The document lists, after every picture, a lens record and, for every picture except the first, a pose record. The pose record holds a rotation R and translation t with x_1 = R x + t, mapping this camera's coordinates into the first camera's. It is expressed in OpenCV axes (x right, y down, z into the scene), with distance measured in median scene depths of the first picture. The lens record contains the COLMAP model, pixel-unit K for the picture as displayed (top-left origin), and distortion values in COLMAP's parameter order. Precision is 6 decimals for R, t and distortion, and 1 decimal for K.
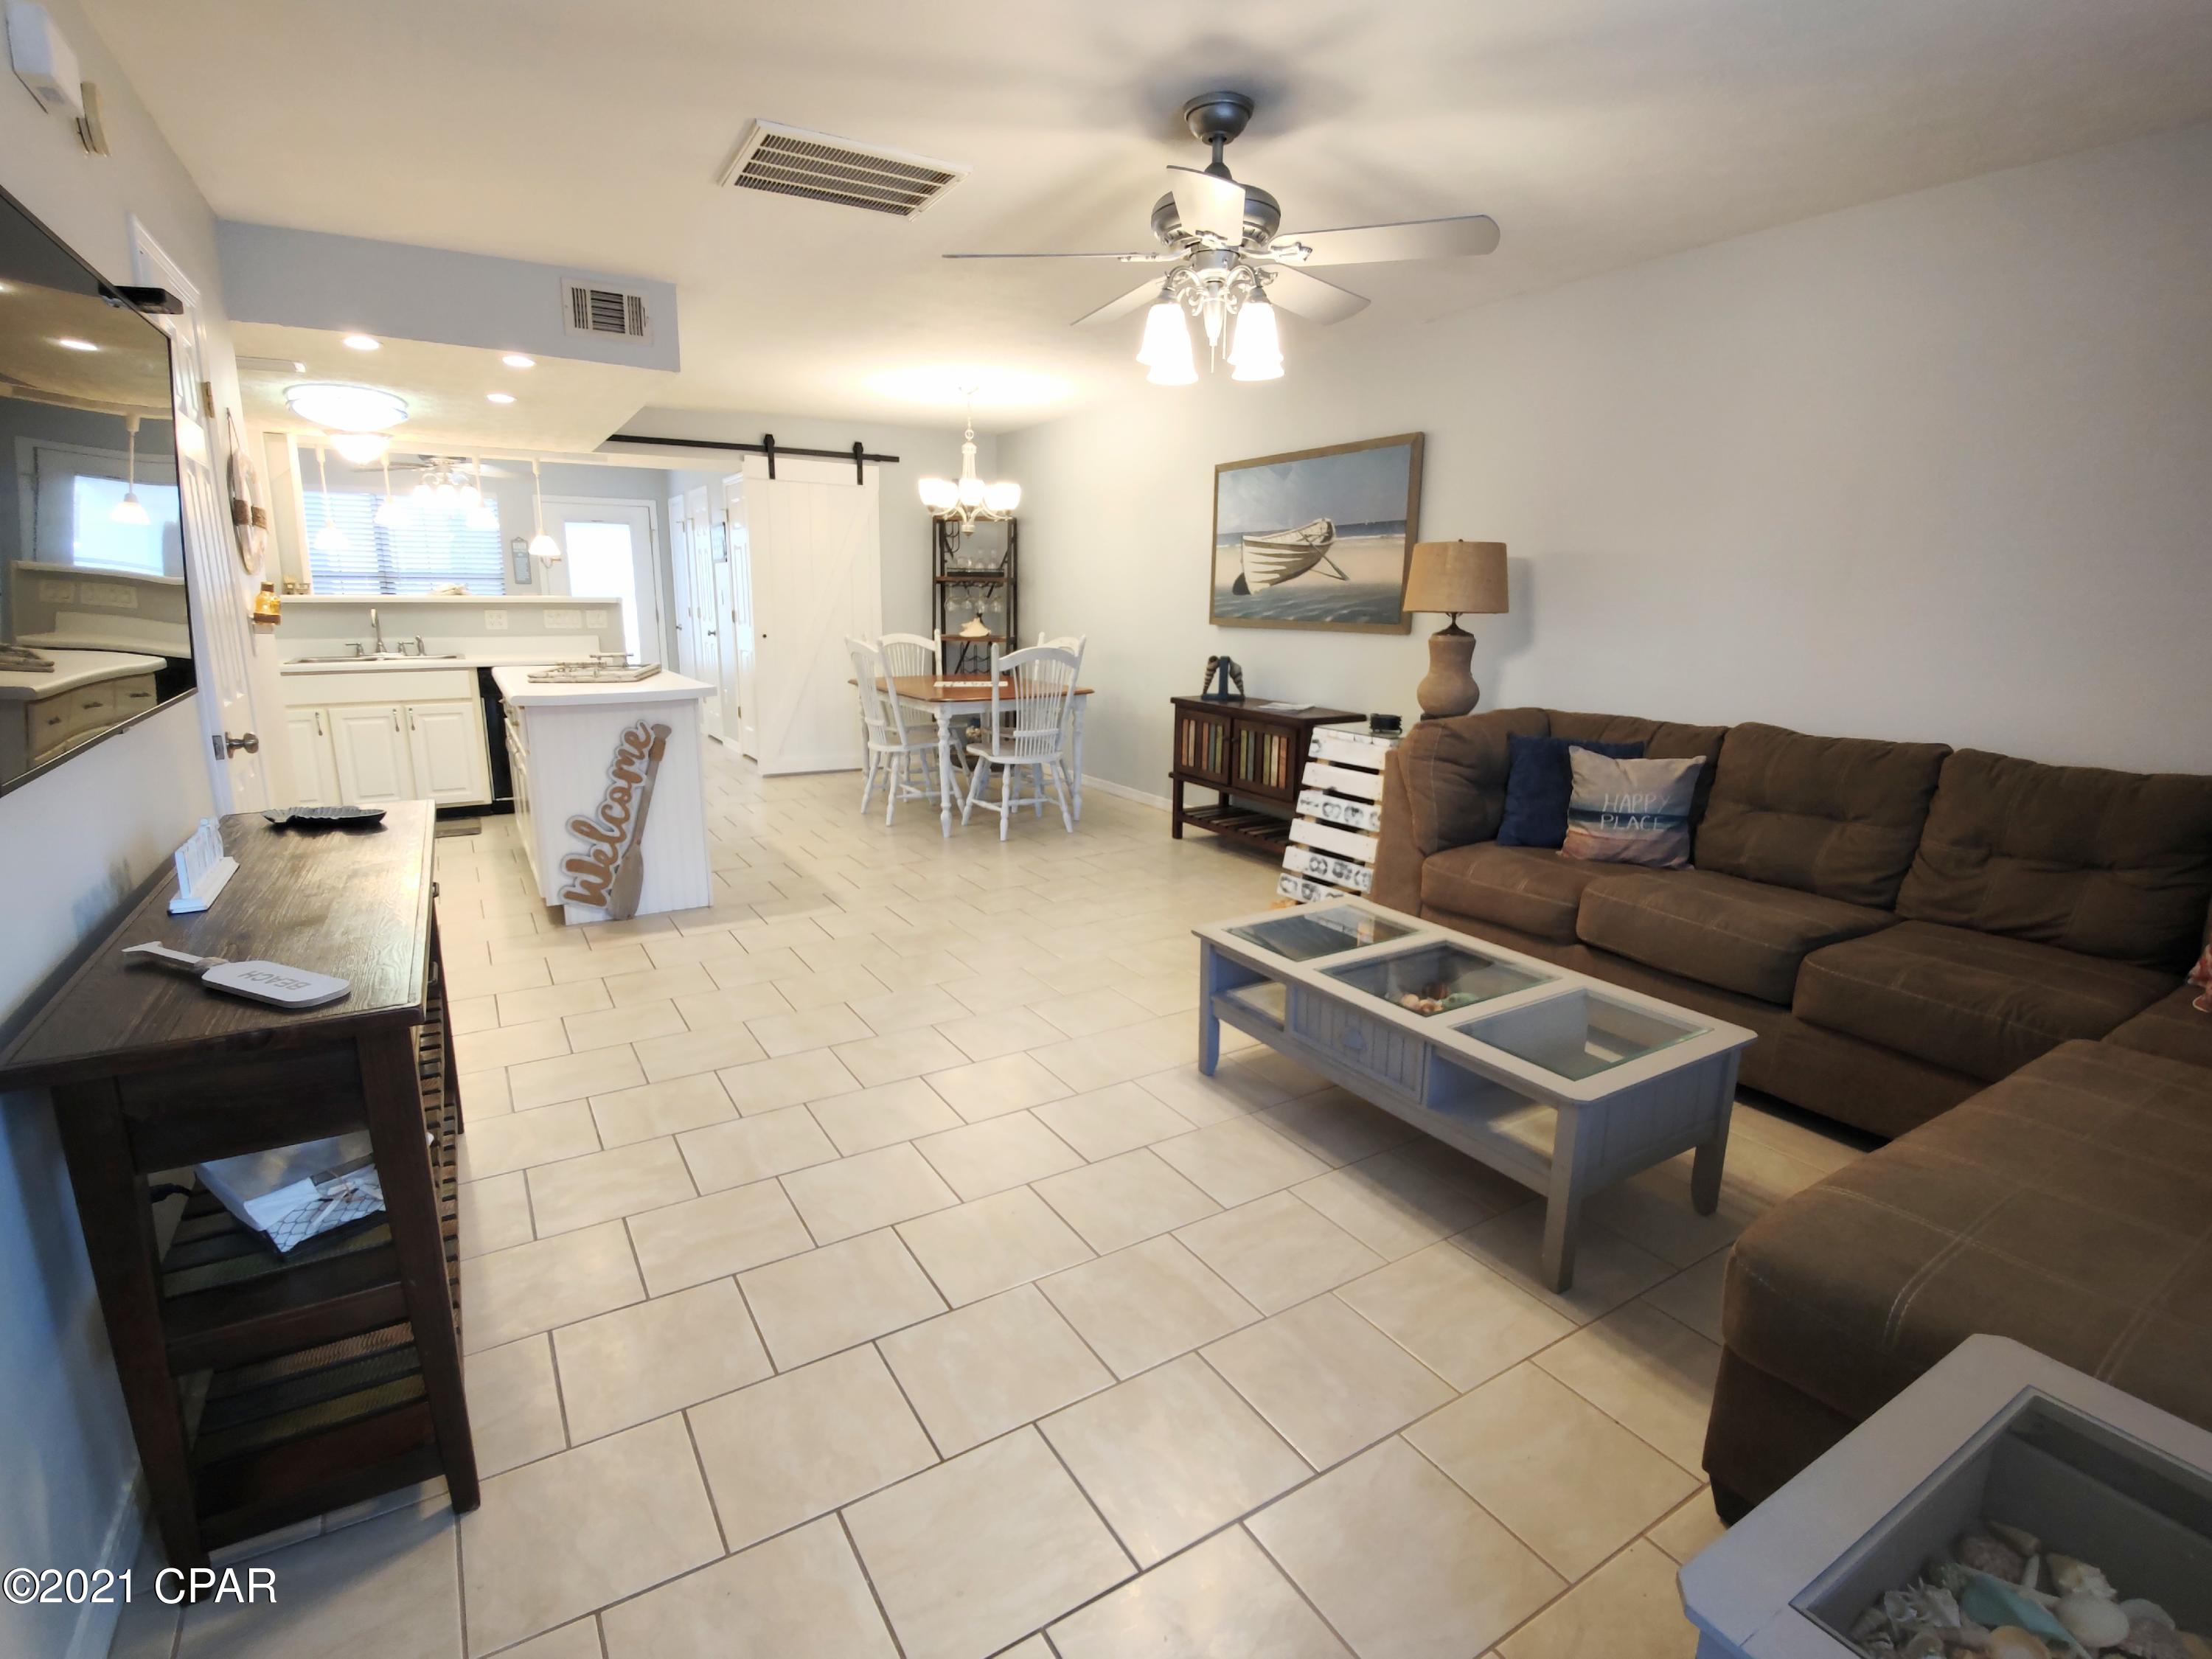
lens RADIAL K [[1075.8, 0, 1118.6], [0, 1075.8, 837.9], [0, 0, 1]] dist [0.000185, -0.008737]
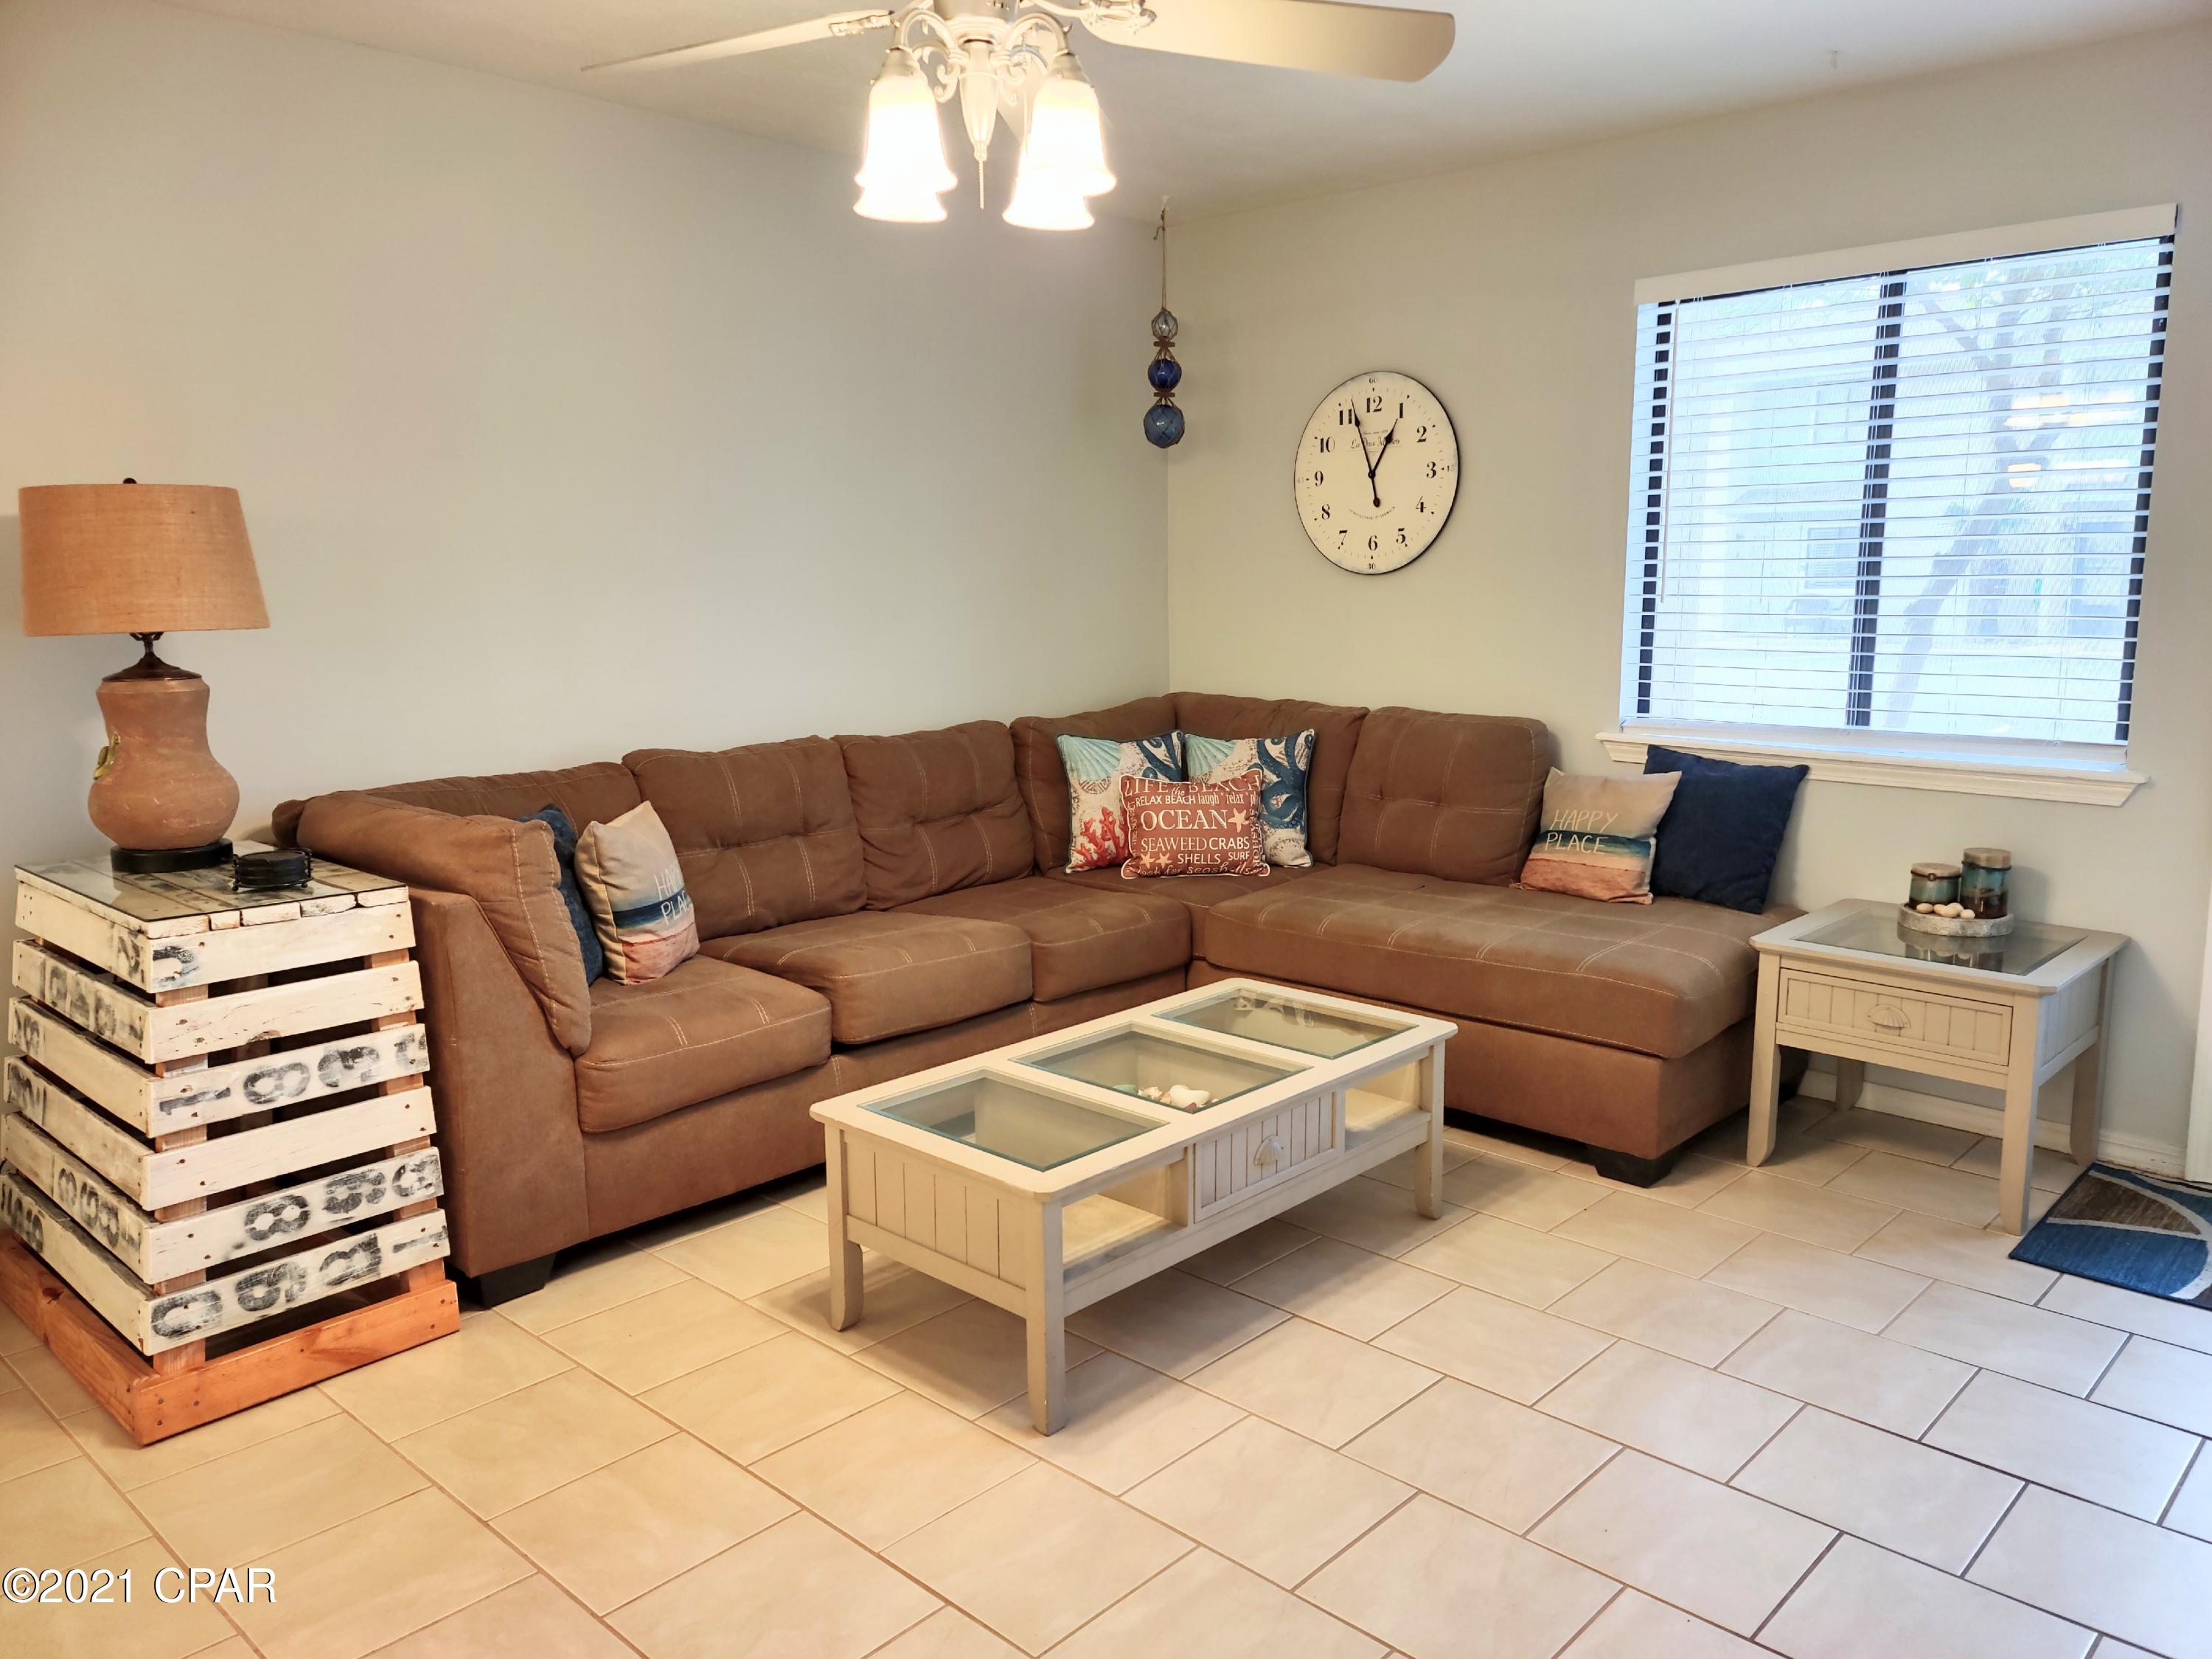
lens RADIAL K [[1636.5, 0, 1139.4], [0, 1636.5, 822.7], [0, 0, 1]] dist [0.068661, -0.009231]
pose [[-0.271319, -0.157993, 0.949434, -0.383938], [0.215608, 0.951390, 0.219933, -0.146016], [-0.938029, 0.264378, -0.224066, 0.575041]]
